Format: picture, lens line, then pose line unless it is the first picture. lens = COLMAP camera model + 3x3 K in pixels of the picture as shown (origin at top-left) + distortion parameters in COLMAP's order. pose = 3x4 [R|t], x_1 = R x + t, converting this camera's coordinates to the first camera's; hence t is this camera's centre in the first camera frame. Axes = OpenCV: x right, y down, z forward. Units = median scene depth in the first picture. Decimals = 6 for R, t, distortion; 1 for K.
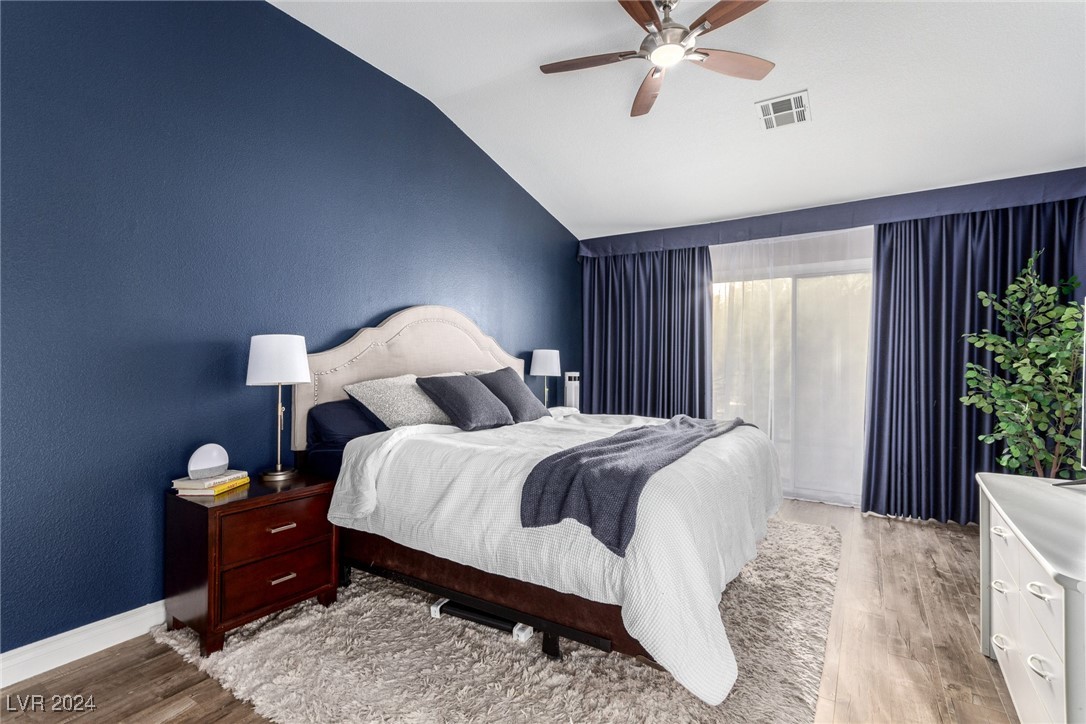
lens RADIAL K [[500.4, 0, 546.9], [0, 500.4, 360.5], [0, 0, 1]] dist [0.010222, 0.001271]
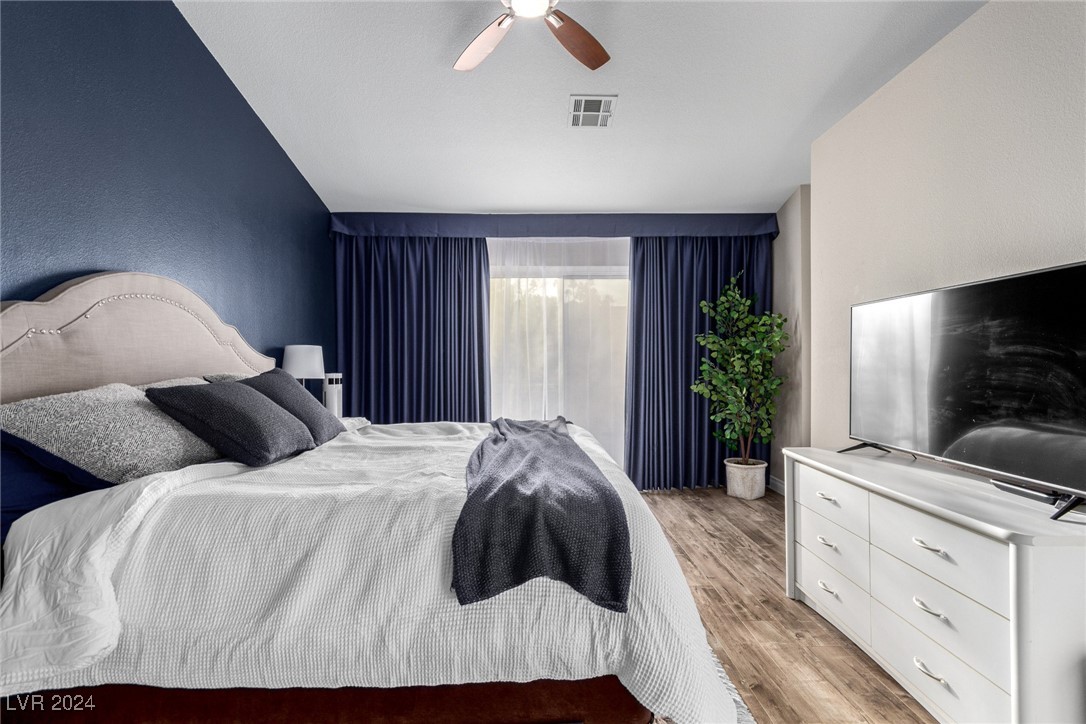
lens RADIAL K [[500.4, 0, 542.0], [0, 500.4, 362.1], [0, 0, 1]] dist [0.010222, 0.001271]
pose [[0.830052, -0.012156, 0.557554, -0.185653], [0.008499, 0.999922, 0.009148, 0.000790], [-0.557621, -0.002854, 0.830090, 0.214216]]
